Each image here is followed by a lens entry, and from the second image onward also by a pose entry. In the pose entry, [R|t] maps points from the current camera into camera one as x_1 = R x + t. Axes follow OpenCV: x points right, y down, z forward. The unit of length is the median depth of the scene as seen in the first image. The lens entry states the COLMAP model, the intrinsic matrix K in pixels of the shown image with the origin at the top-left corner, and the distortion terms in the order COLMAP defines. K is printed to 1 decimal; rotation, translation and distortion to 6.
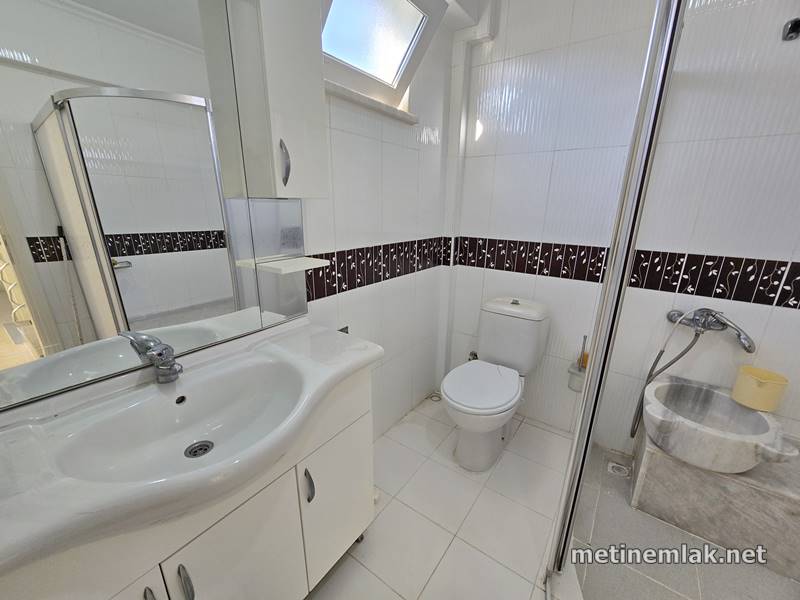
lens RADIAL K [[327.3, 0, 396.1], [0, 327.3, 306.4], [0, 0, 1]] dist [-0.003648, 0.000382]
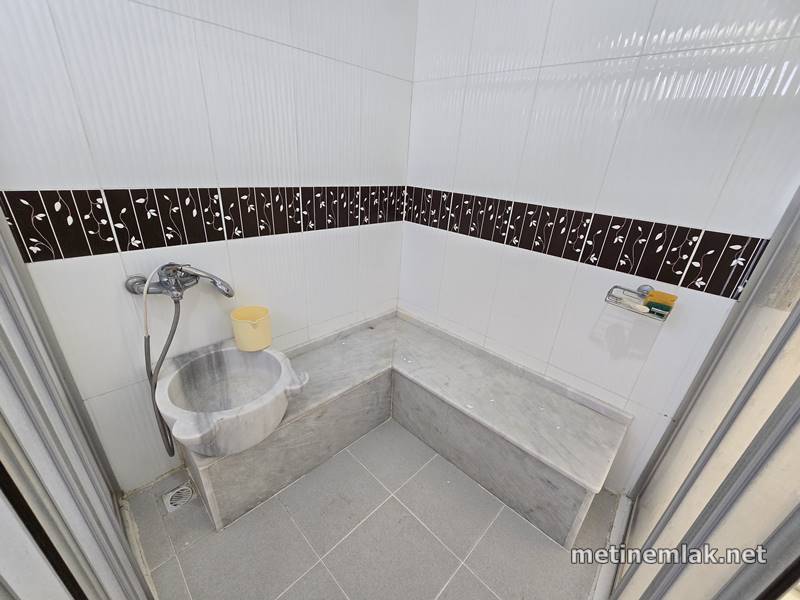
lens RADIAL K [[327.3, 0, 396.1], [0, 327.3, 306.4], [0, 0, 1]] dist [-0.003648, 0.000382]
pose [[0.146874, -0.419146, 0.895960, 0.320940], [0.225309, 0.896149, 0.382299, -0.072898], [-0.963153, 0.145718, 0.226058, 0.348432]]
